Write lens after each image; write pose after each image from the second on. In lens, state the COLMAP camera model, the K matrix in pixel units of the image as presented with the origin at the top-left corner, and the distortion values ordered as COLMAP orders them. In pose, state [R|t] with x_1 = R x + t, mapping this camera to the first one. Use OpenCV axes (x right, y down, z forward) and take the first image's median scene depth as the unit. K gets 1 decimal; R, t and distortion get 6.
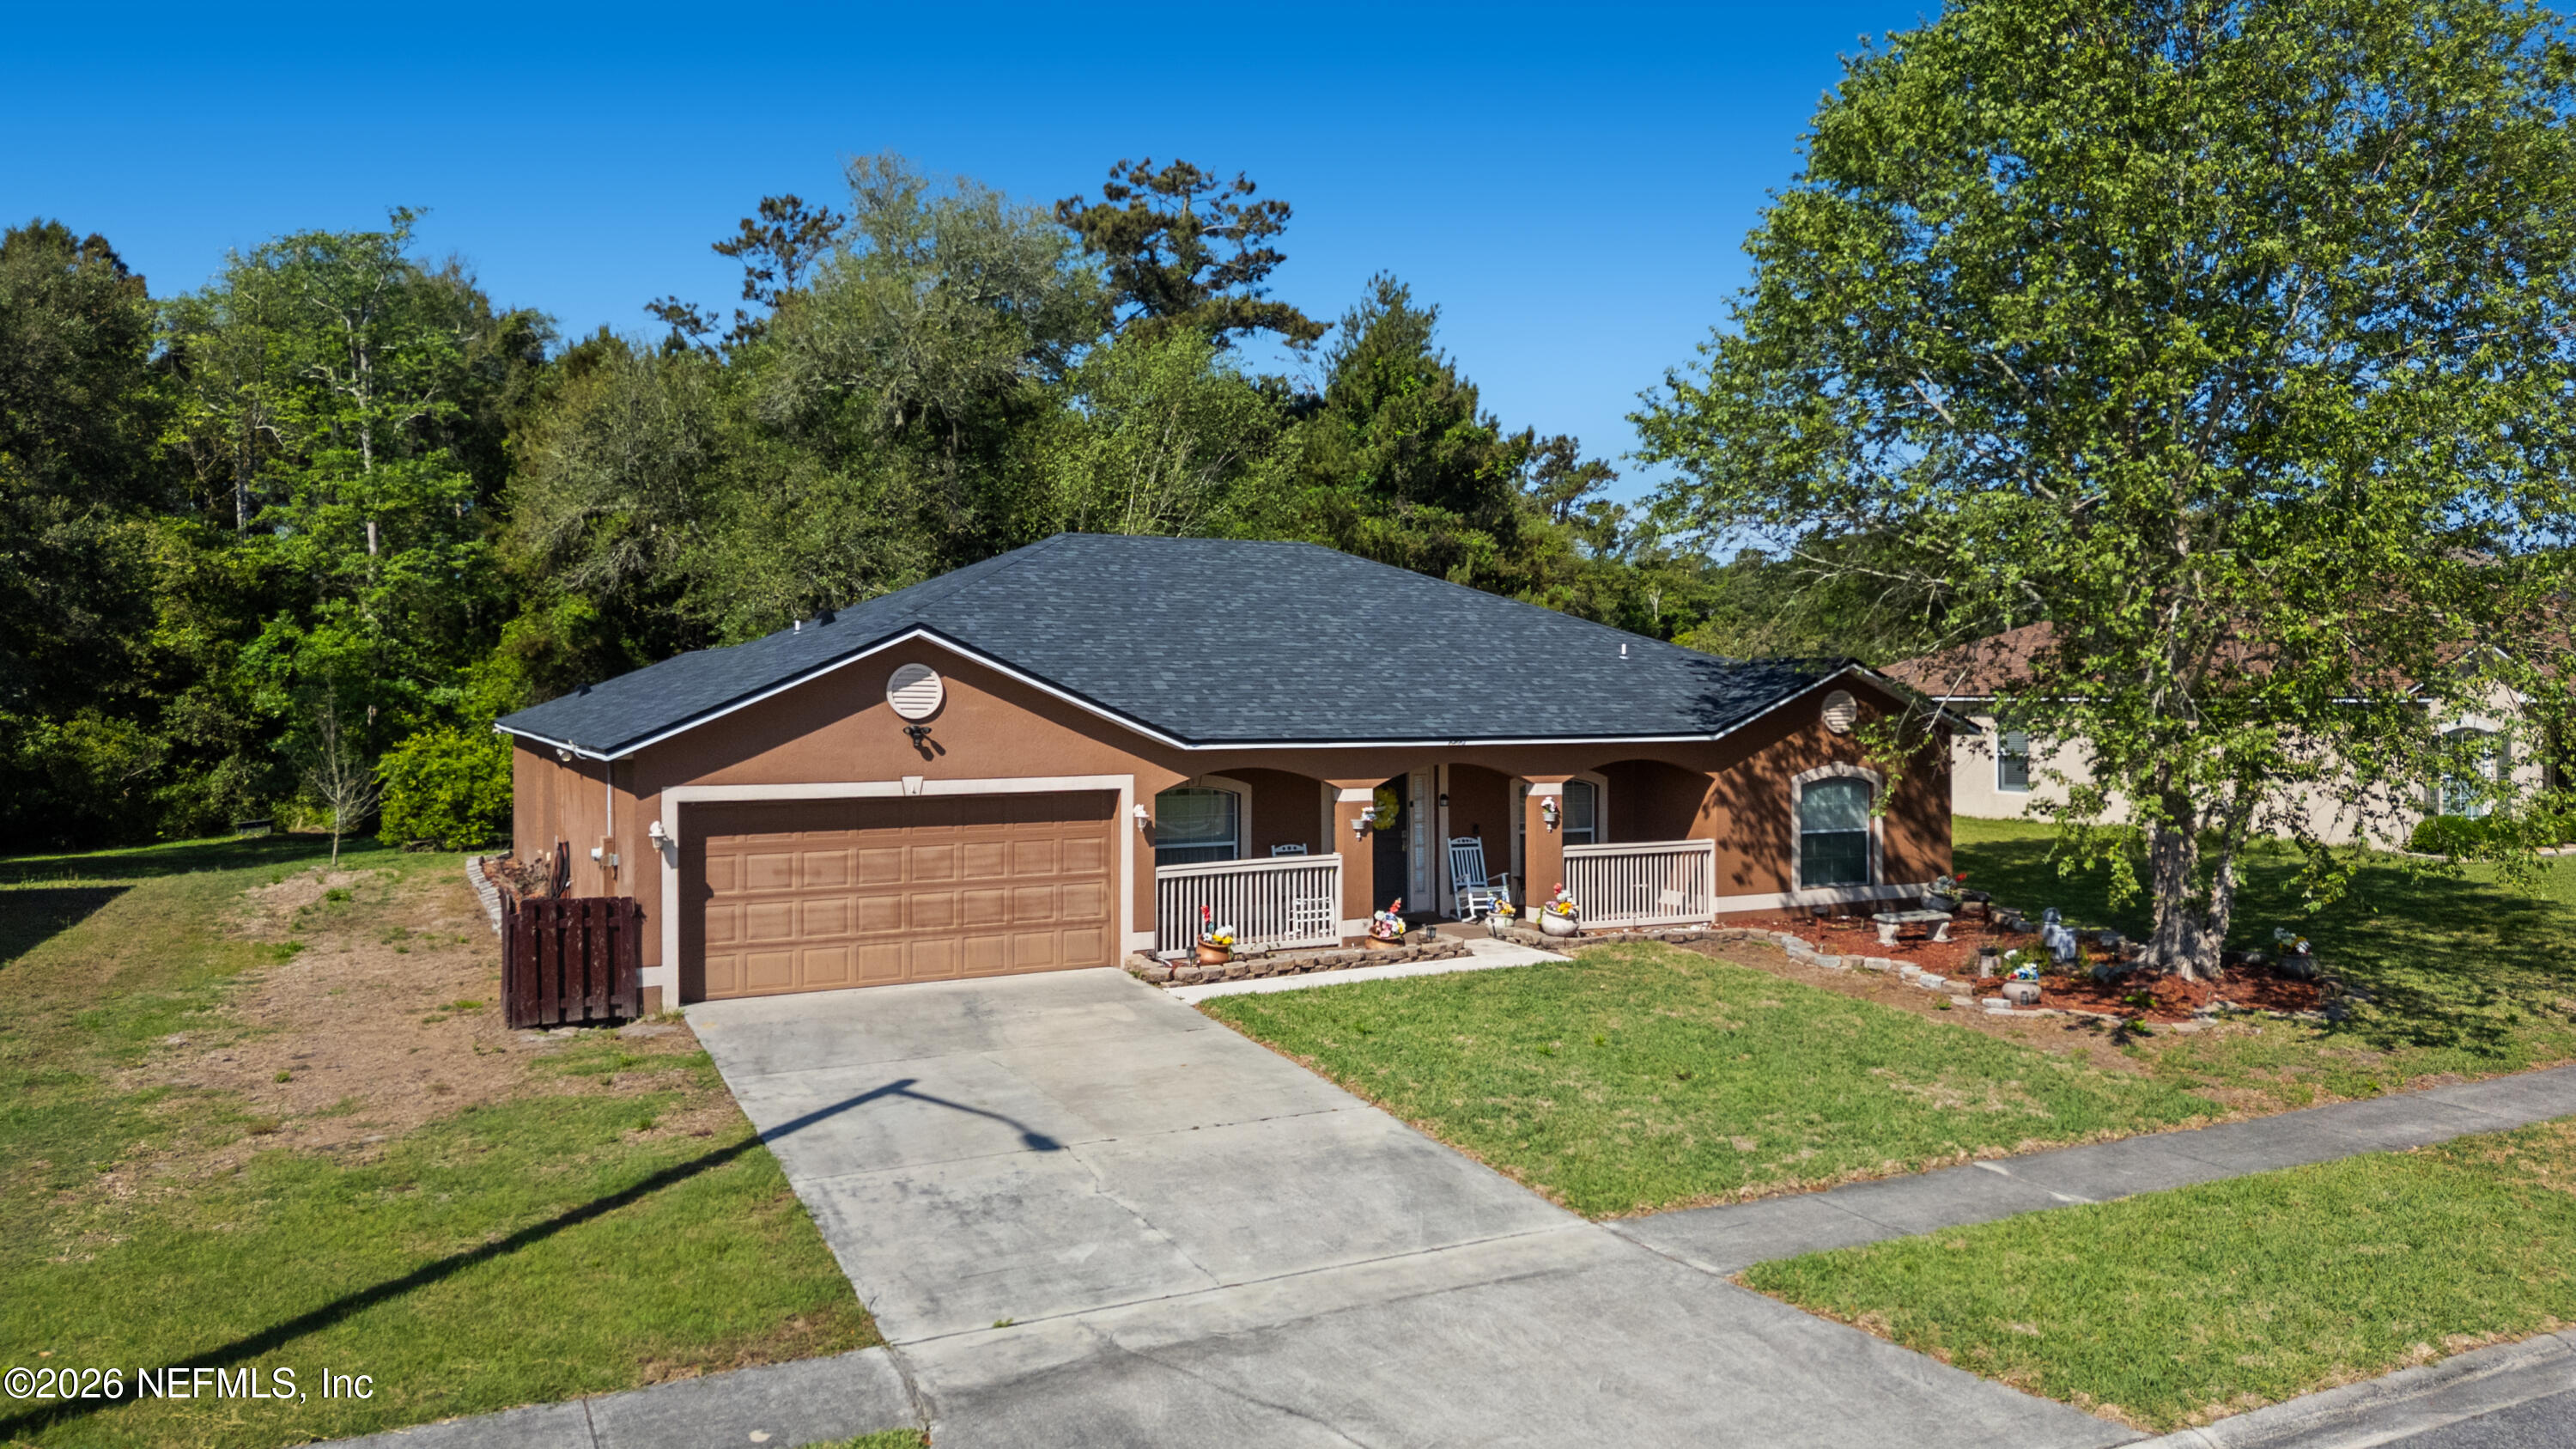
lens RADIAL K [[1811.2, 0, 1294.8], [0, 1811.2, 705.5], [0, 0, 1]] dist [0.036971, -0.009217]
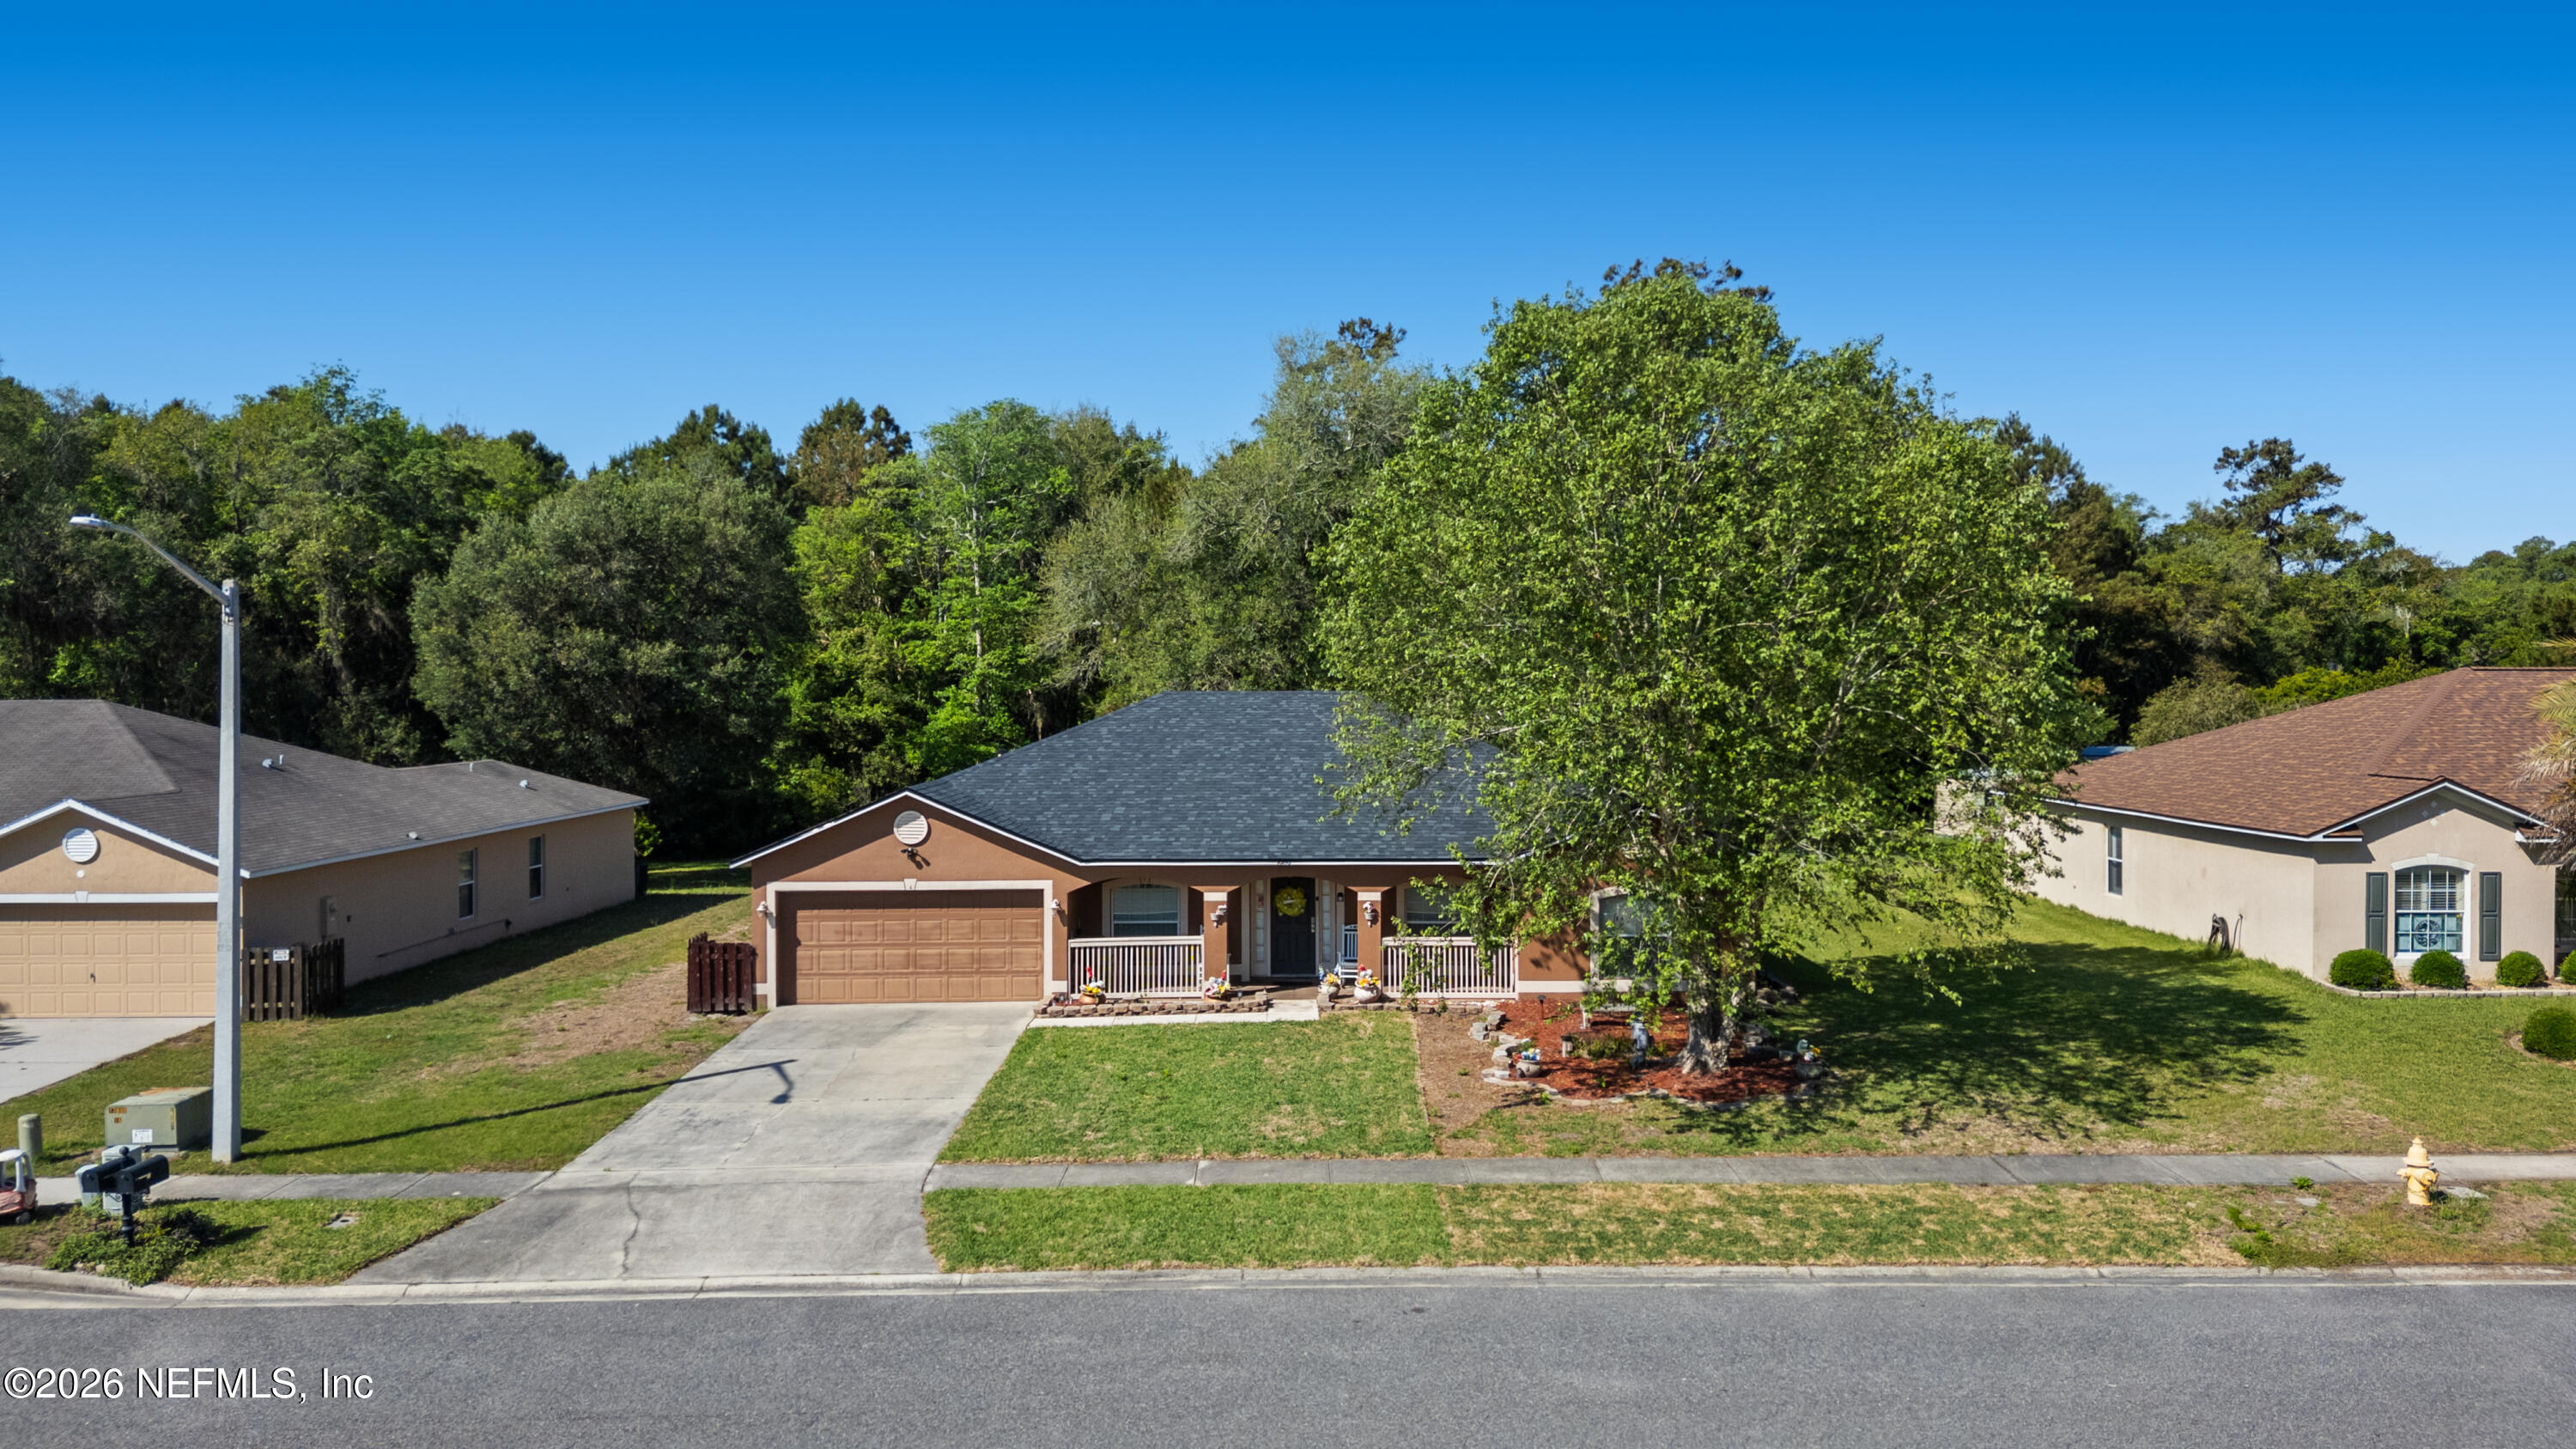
lens RADIAL K [[1811.2, 0, 1282.7], [0, 1811.2, 712.9], [0, 0, 1]] dist [0.036971, -0.009217]
pose [[0.892658, 0.005310, -0.450703, 0.791231], [-0.001442, 0.999959, 0.008925, -0.120334], [0.450732, -0.007317, 0.892629, -0.310684]]
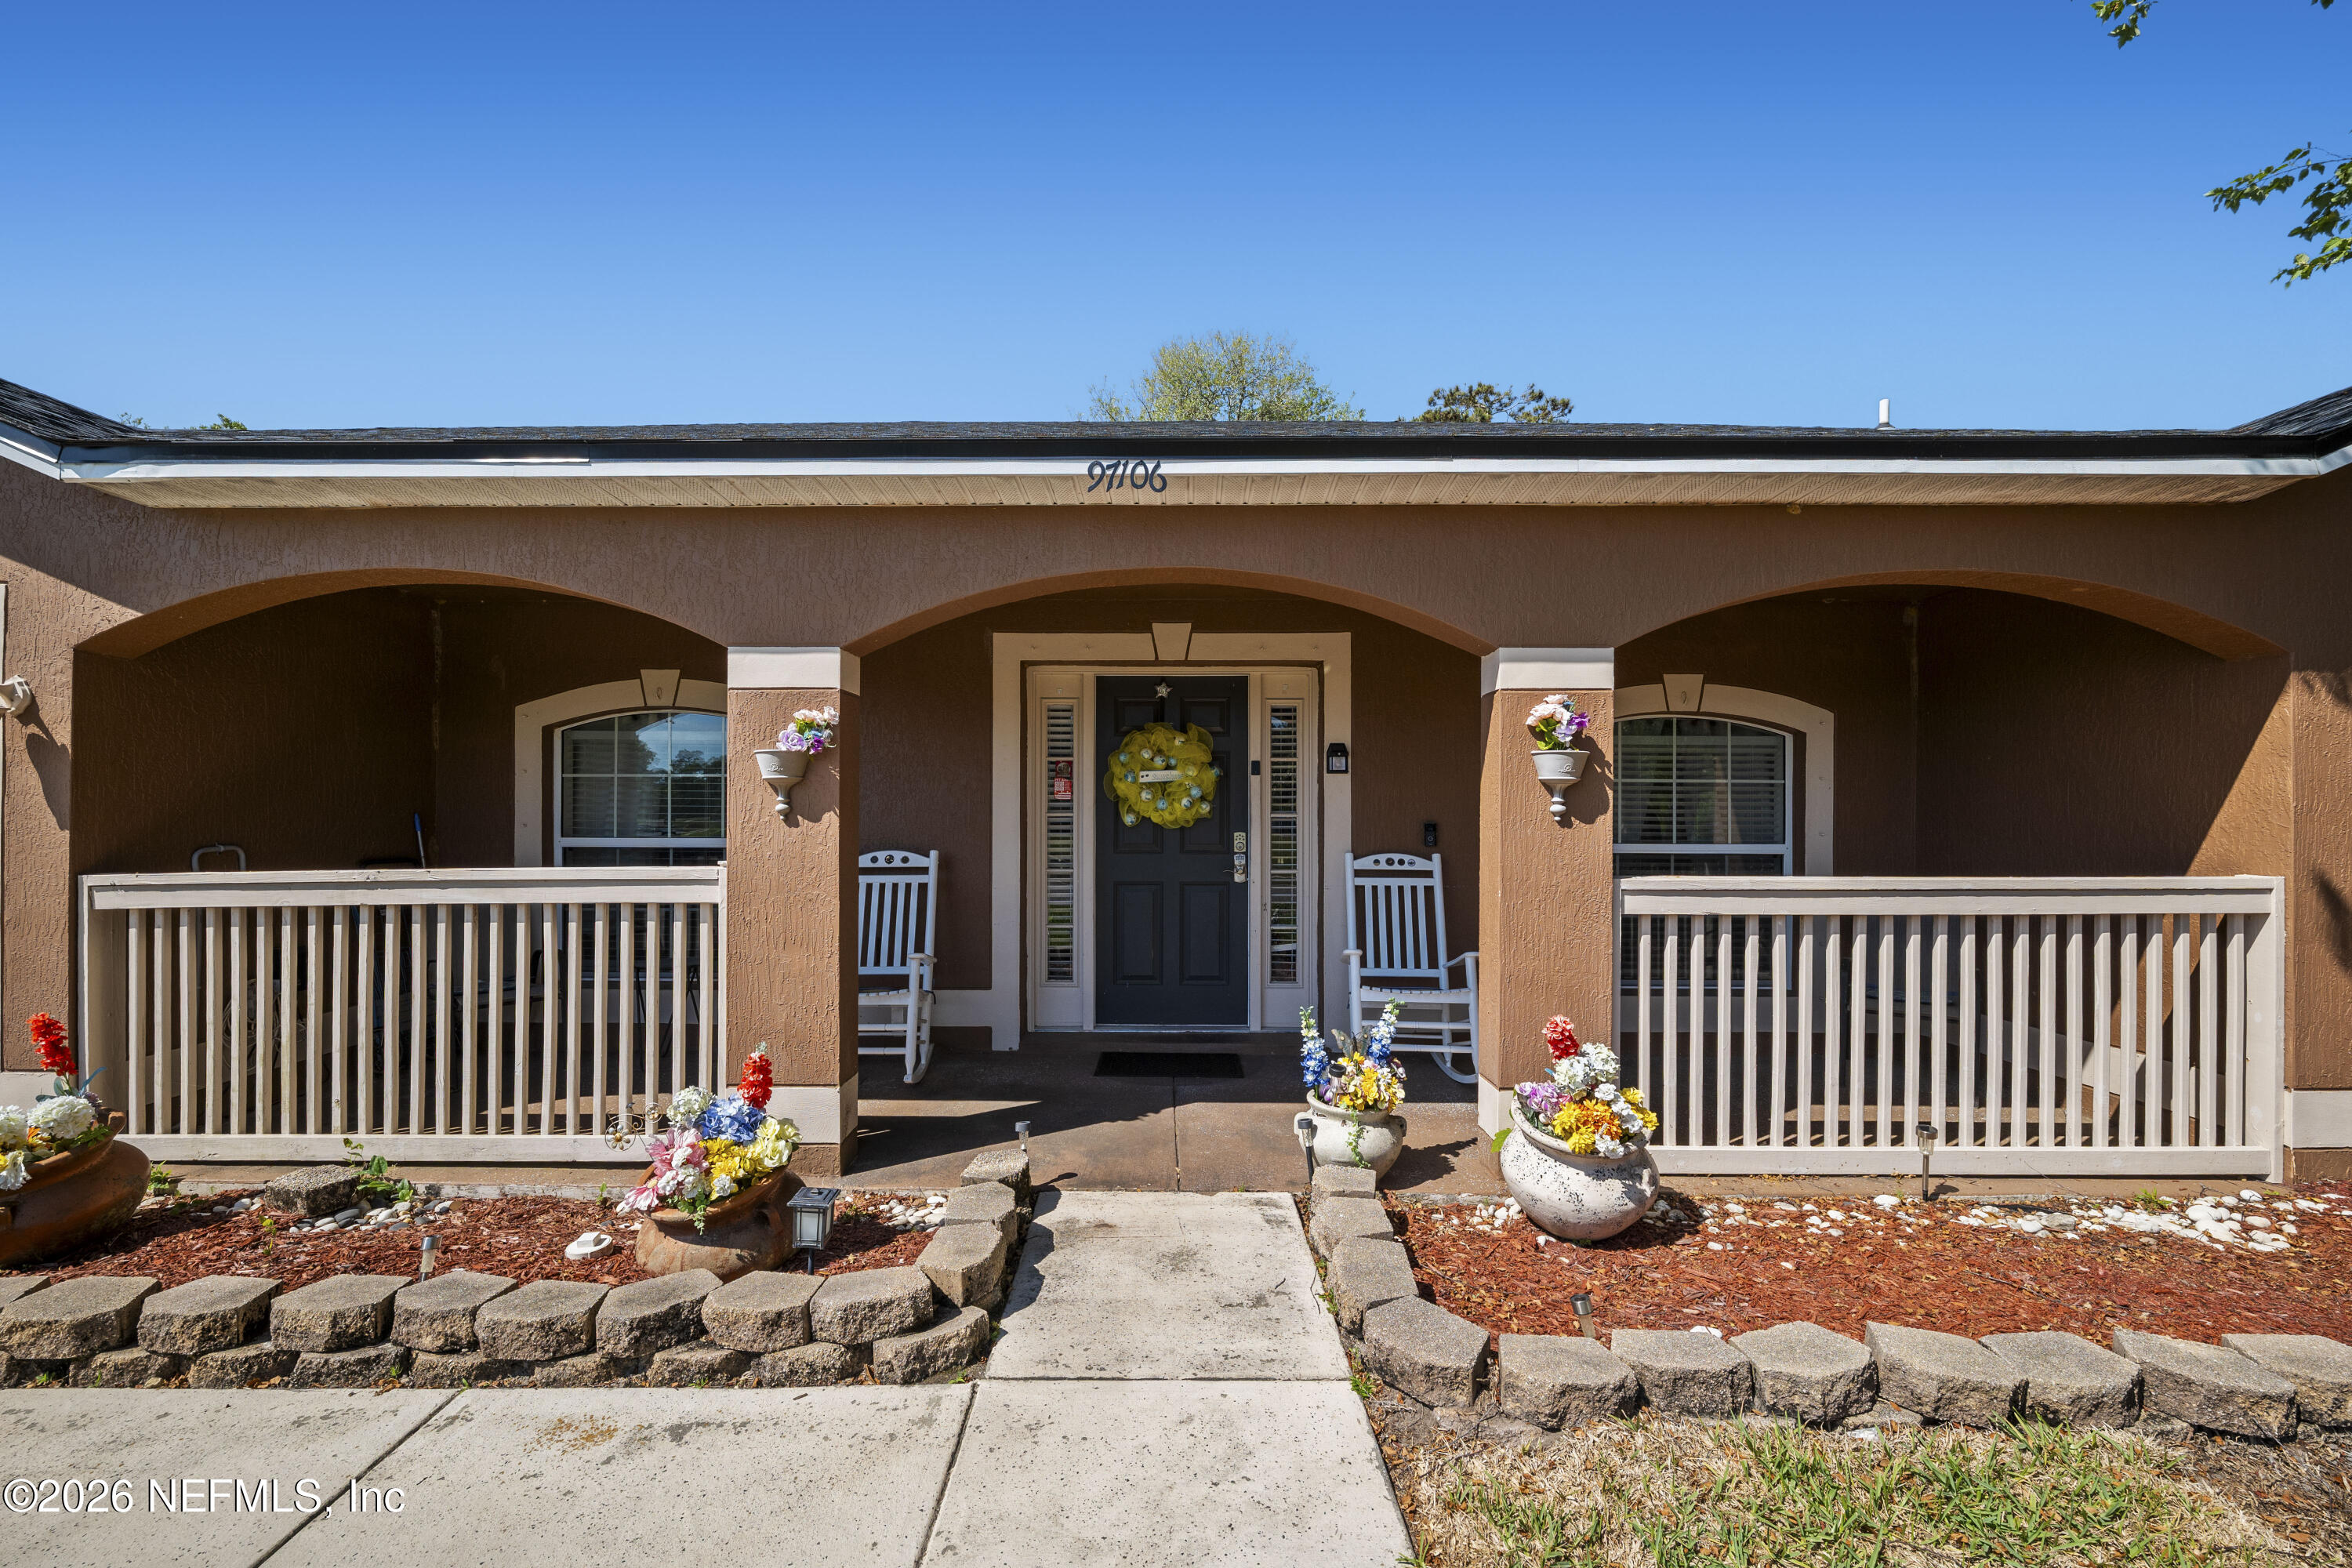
lens RADIAL K [[954.6, 0, 1165.7], [0, 954.6, 808.0], [0, 0, 1]] dist [-0.002106, -0.000210]
pose [[0.892326, 0.005339, -0.451361, 0.168784], [-0.009997, 0.999919, -0.007936, 0.076200], [0.451281, 0.011594, 0.892306, 0.940247]]
